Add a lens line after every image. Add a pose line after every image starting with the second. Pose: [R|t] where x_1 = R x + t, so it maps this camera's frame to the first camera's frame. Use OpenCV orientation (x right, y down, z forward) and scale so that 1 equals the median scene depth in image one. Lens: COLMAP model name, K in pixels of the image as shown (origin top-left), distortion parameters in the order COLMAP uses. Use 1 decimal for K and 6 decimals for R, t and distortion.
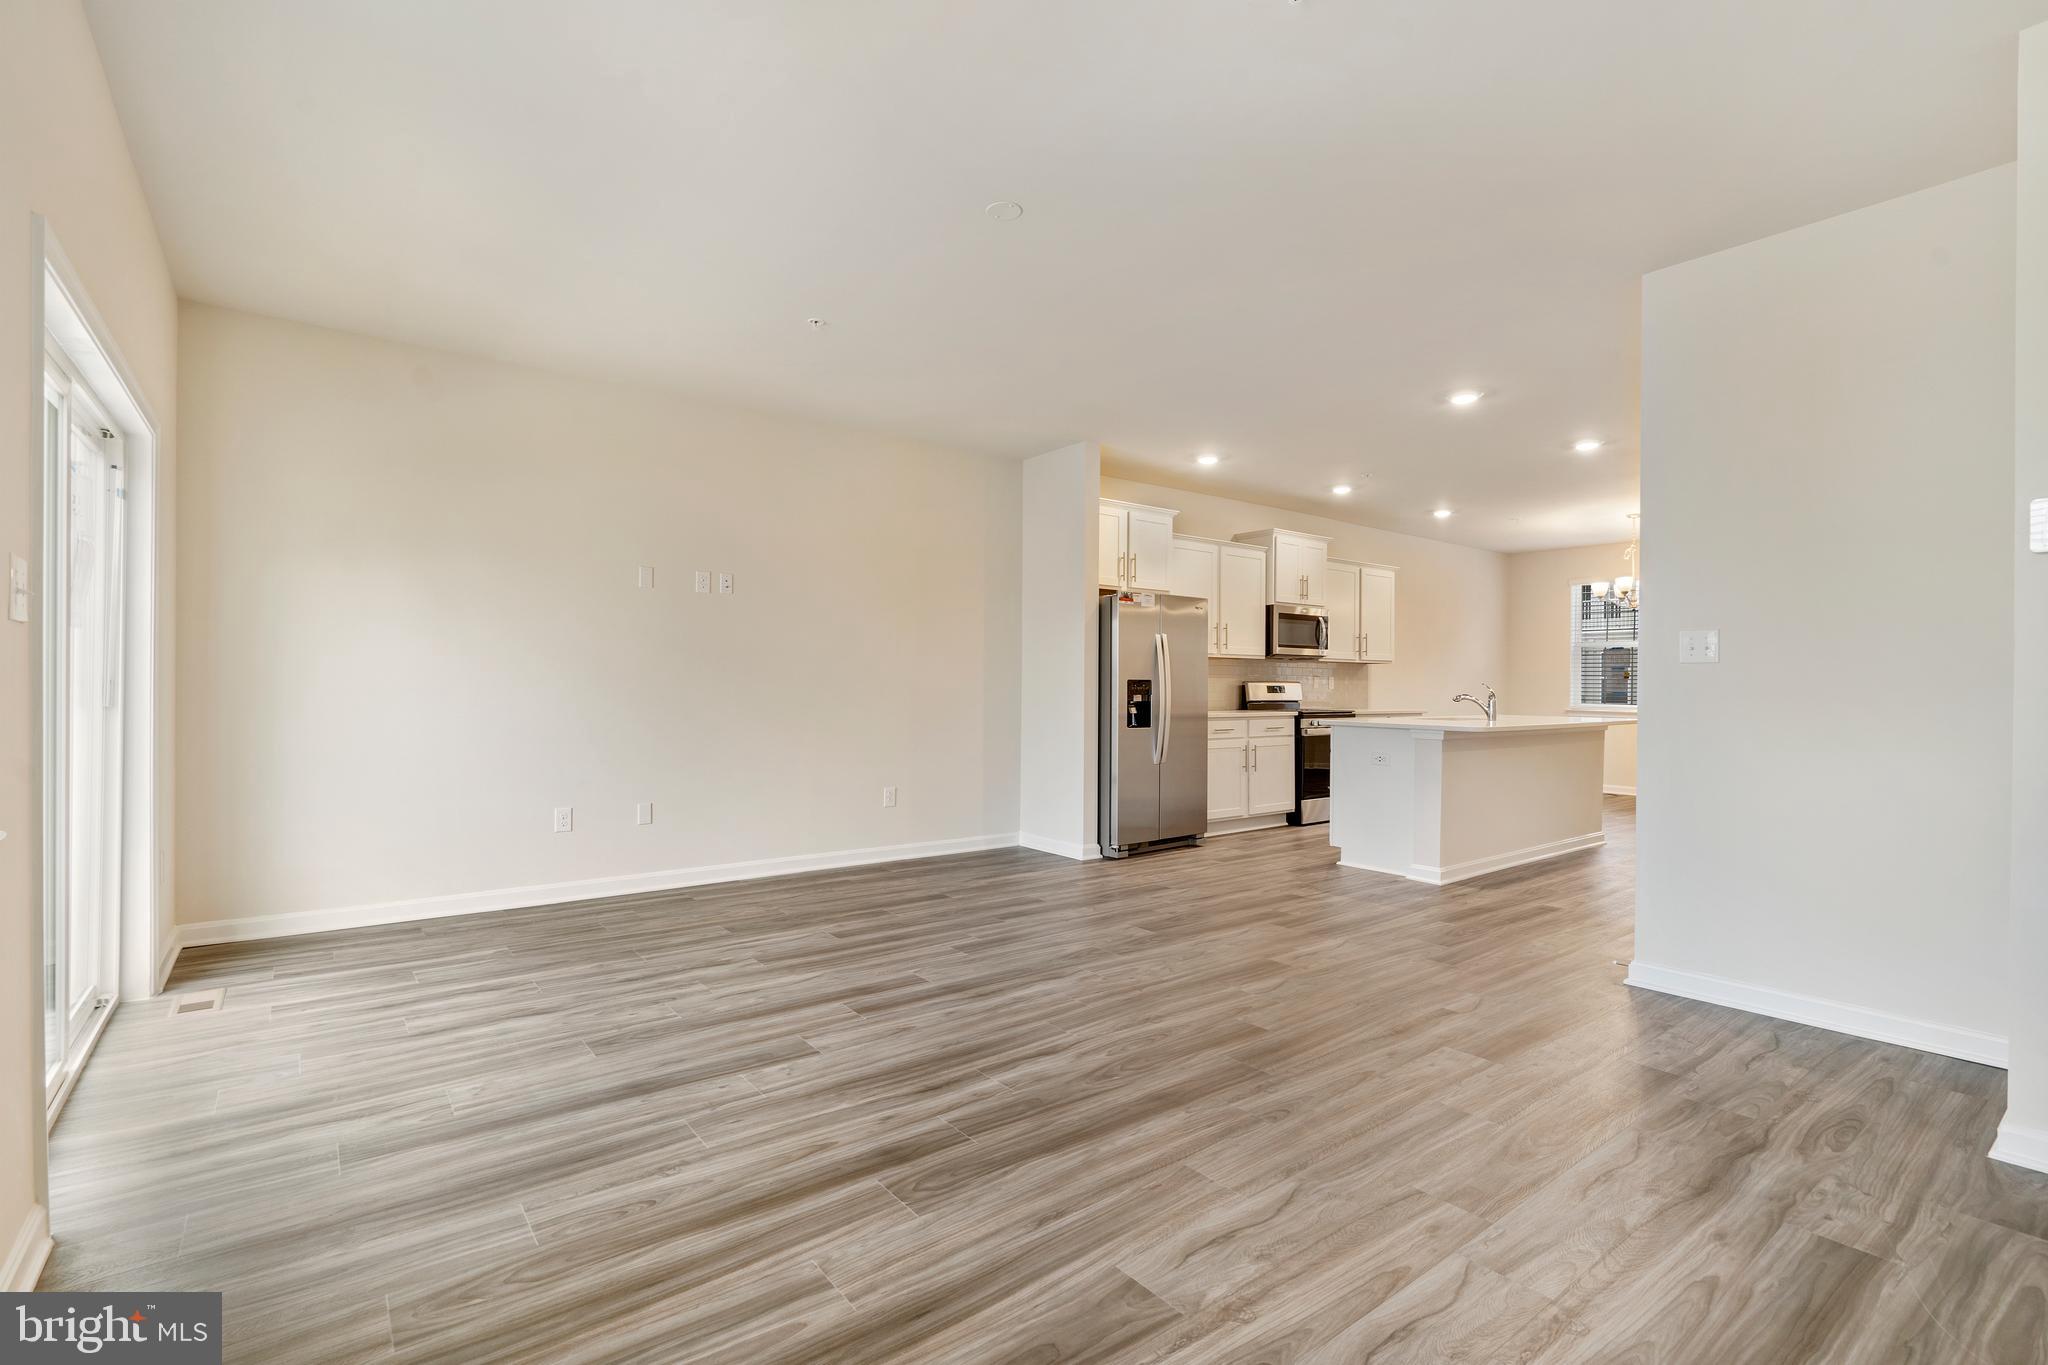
lens RADIAL K [[935.9, 0, 1027.1], [0, 935.9, 679.9], [0, 0, 1]] dist [-0.004219, 0.001198]
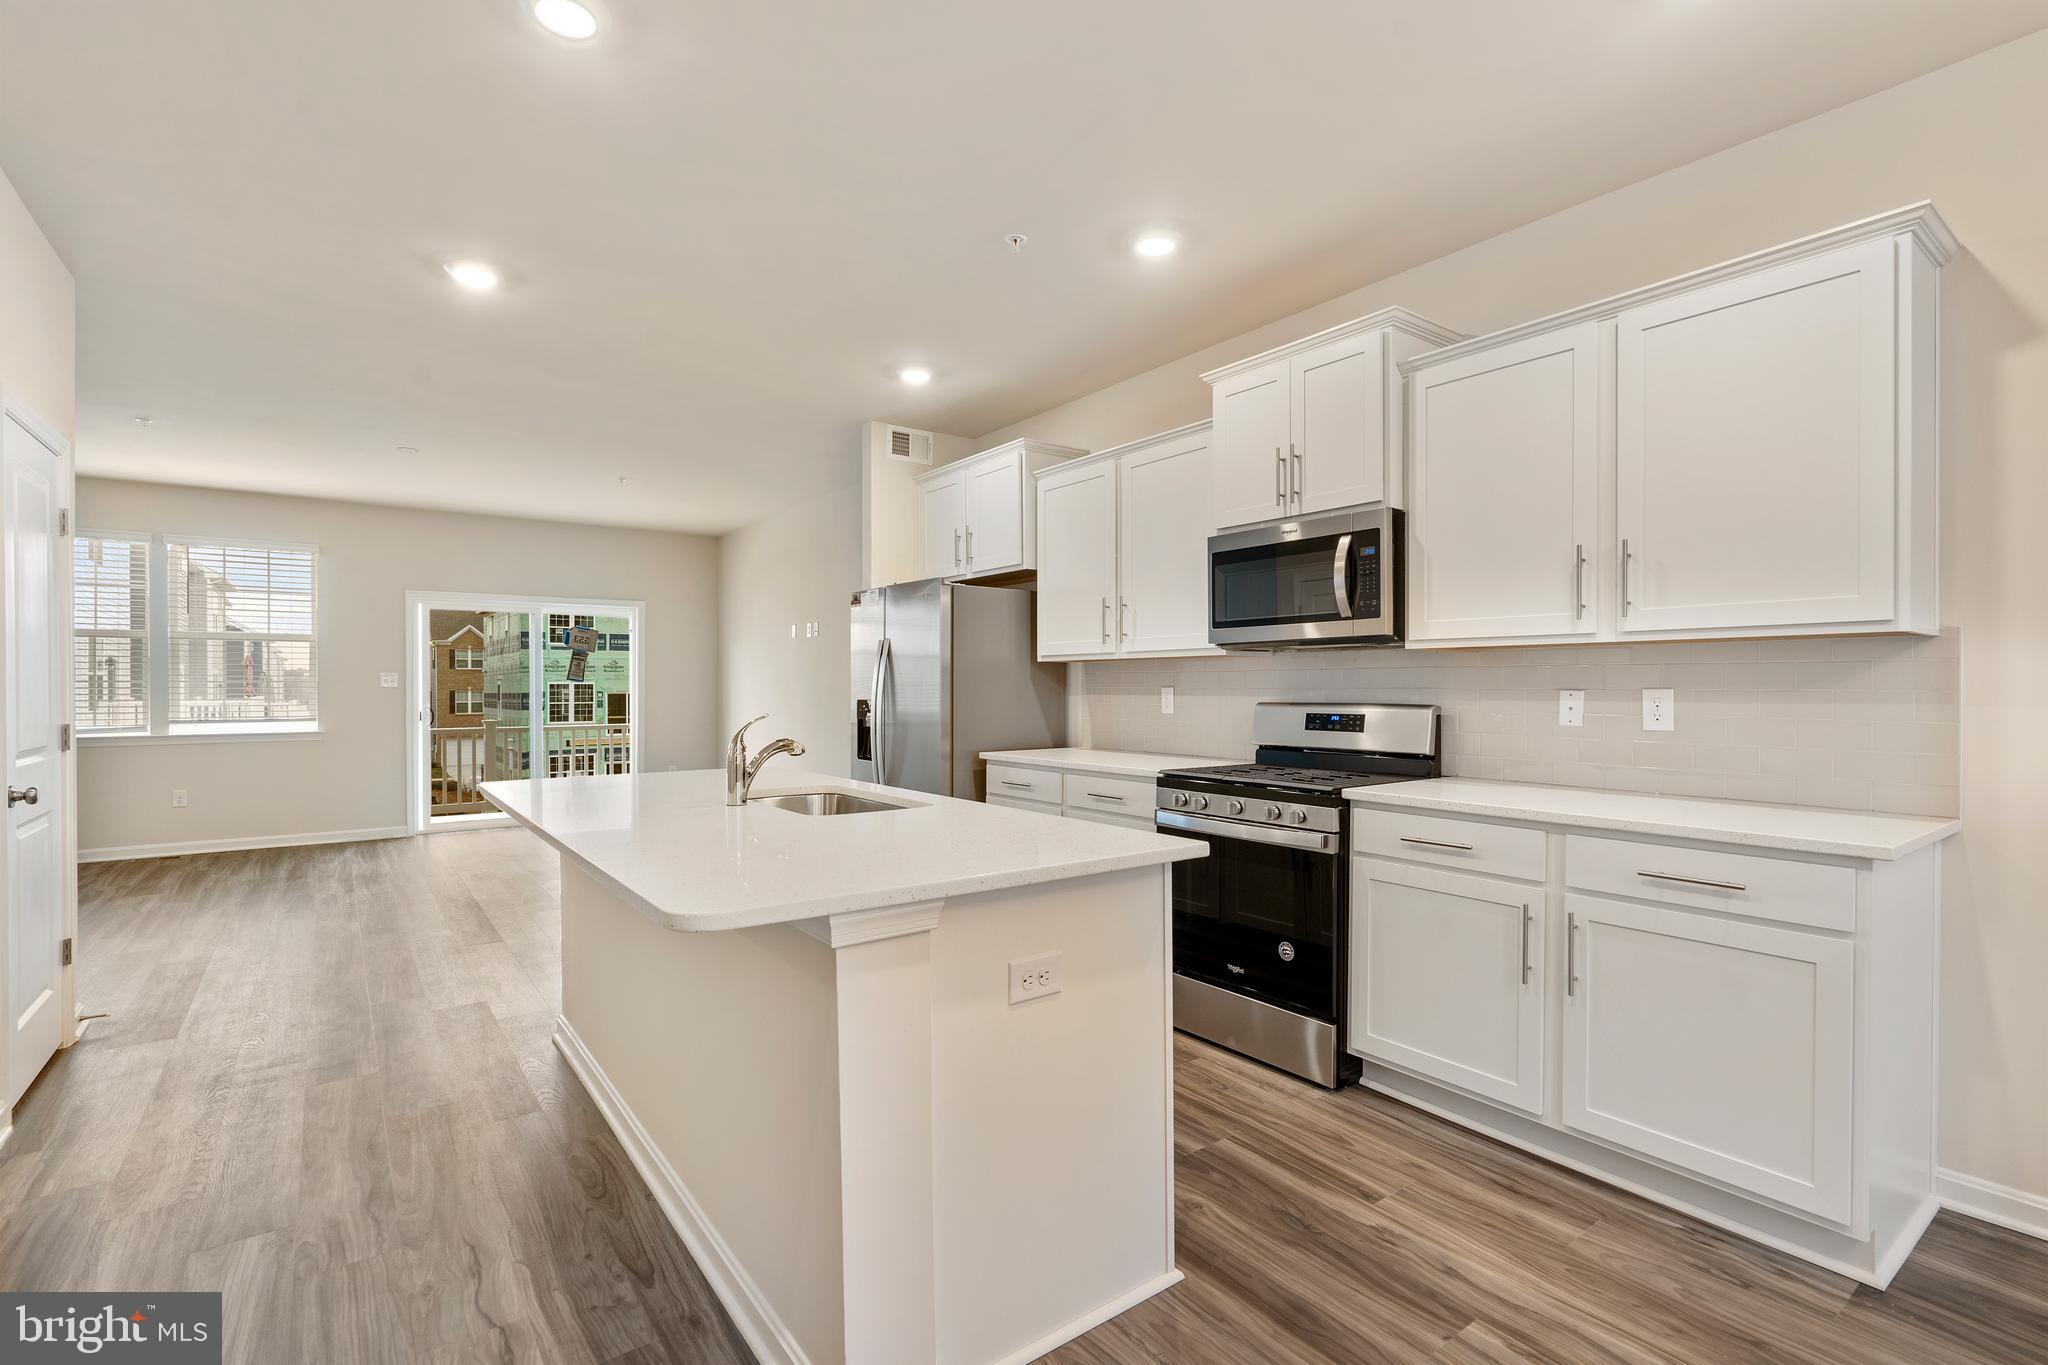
lens RADIAL K [[935.9, 0, 1014.1], [0, 935.9, 687.1], [0, 0, 1]] dist [-0.004219, 0.001198]
pose [[-0.026391, -0.006602, -0.999630, 1.446389], [0.005664, 0.999961, -0.006753, -0.007924], [0.999636, -0.005840, -0.026353, 1.819414]]
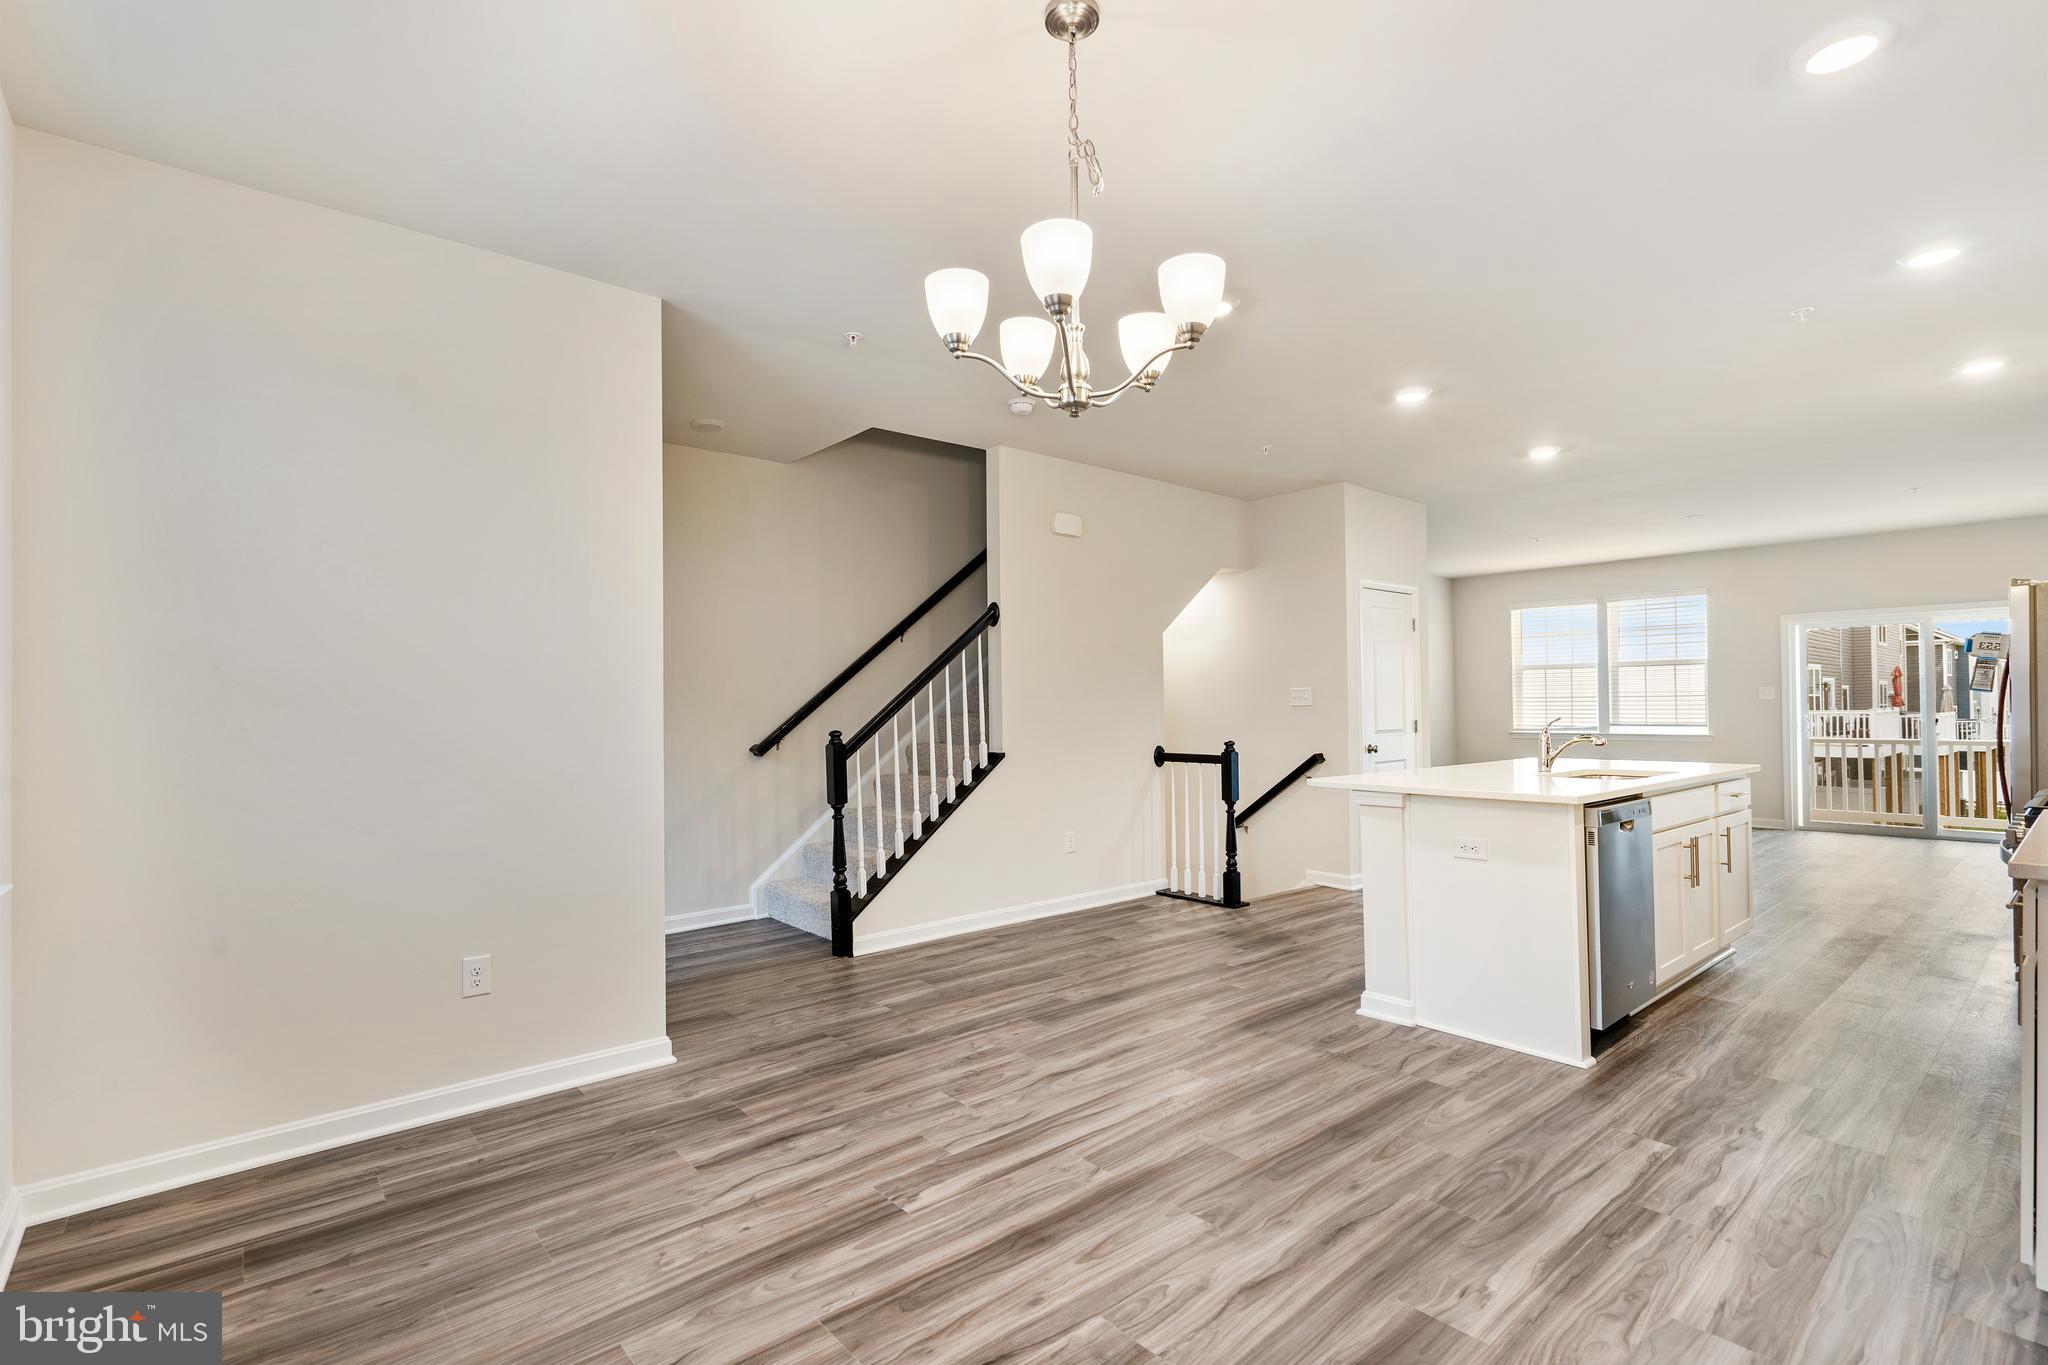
lens RADIAL K [[935.9, 0, 1022.3], [0, 935.9, 703.9], [0, 0, 1]] dist [-0.004219, 0.001198]
pose [[-0.999005, 0.003350, -0.044469, 1.461735], [0.003797, 0.999943, -0.009973, -0.002105], [0.044433, -0.010132, -0.998961, 2.681363]]
